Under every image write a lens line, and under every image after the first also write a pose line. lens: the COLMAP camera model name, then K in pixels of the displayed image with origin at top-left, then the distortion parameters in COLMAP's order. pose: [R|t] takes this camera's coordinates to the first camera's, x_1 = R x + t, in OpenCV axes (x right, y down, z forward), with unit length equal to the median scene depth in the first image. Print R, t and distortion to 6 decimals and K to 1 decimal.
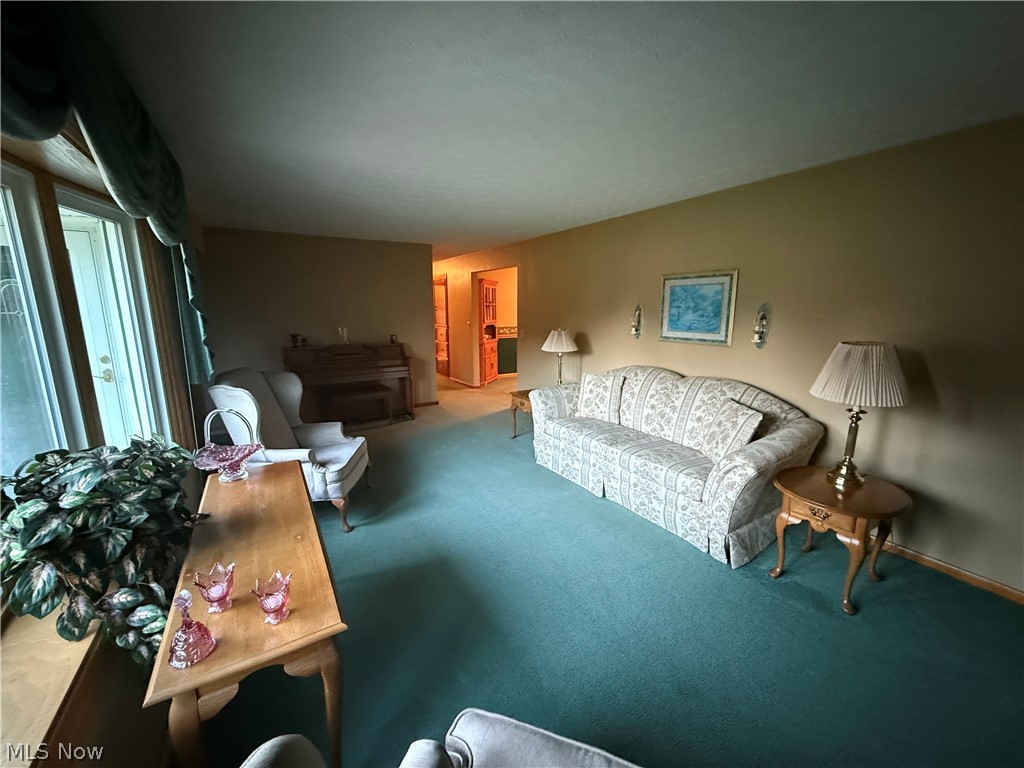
lens RADIAL K [[408.1, 0, 508.6], [0, 408.1, 385.2], [0, 0, 1]] dist [0.001498, -0.000437]
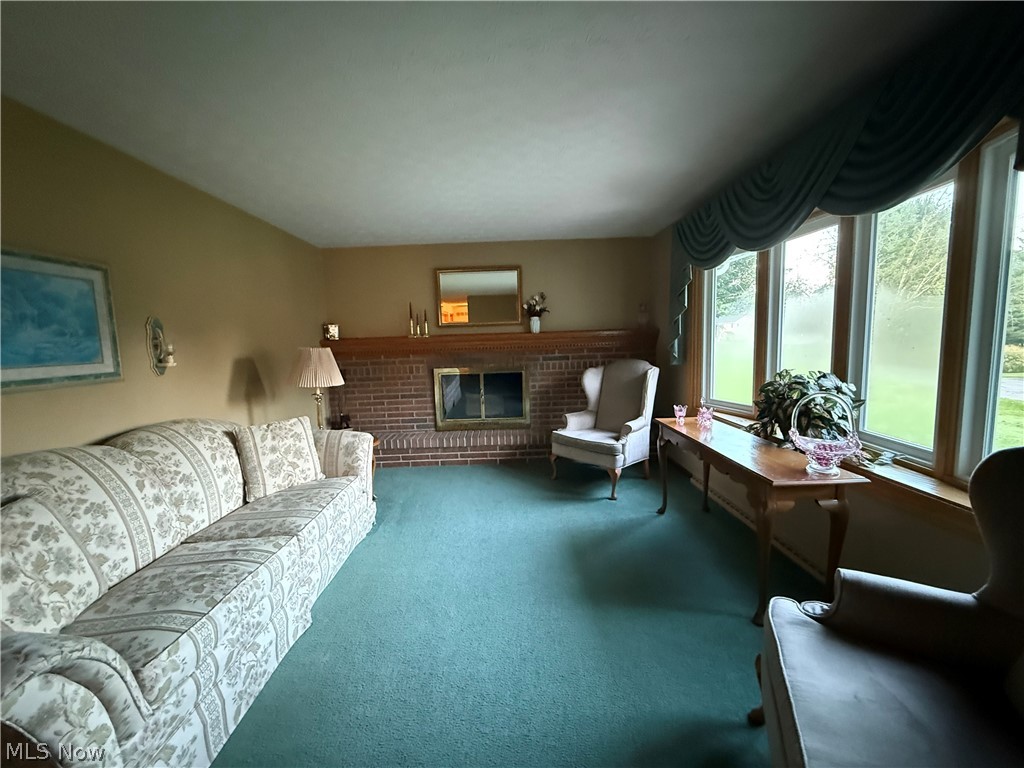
lens RADIAL K [[408.1, 0, 508.6], [0, 408.1, 385.2], [0, 0, 1]] dist [0.001498, -0.000437]
pose [[-0.856308, -0.021170, 0.516031, -0.315944], [0.138350, 0.953240, 0.268686, -0.172841], [-0.497589, 0.301471, -0.813339, 1.195427]]
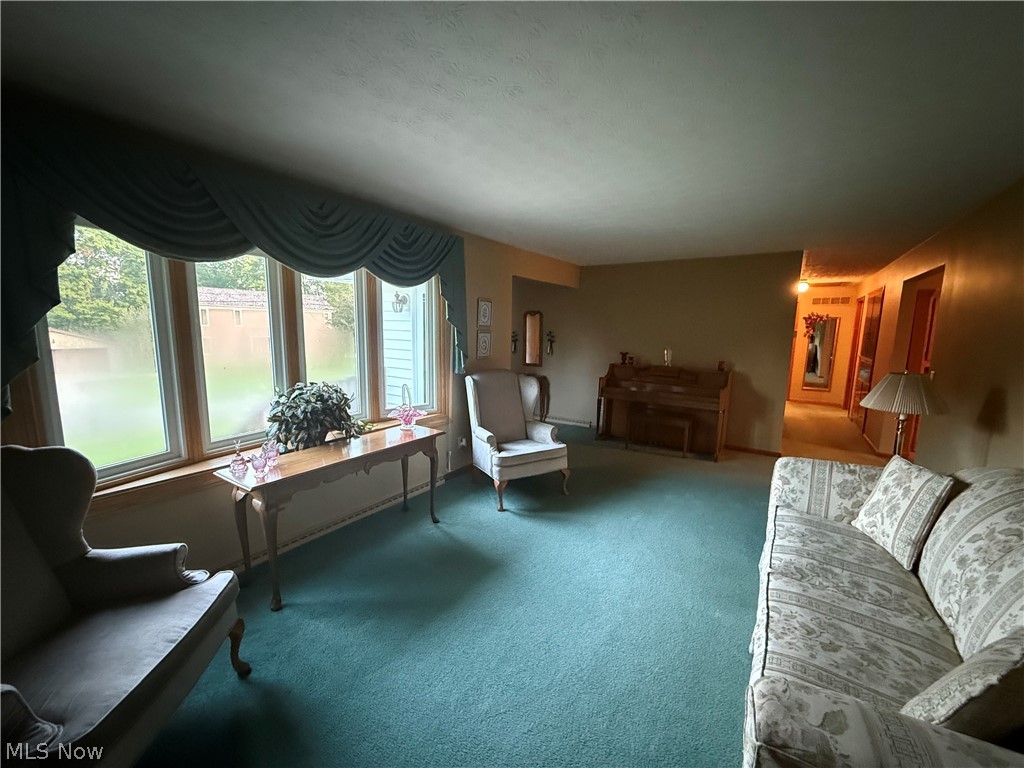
lens RADIAL K [[408.1, 0, 508.6], [0, 408.1, 385.2], [0, 0, 1]] dist [0.001498, -0.000437]
pose [[0.418676, 0.137117, -0.897725, 0.530479], [-0.192198, 0.979522, 0.059974, -0.064983], [0.887565, 0.147431, 0.436455, 0.369807]]
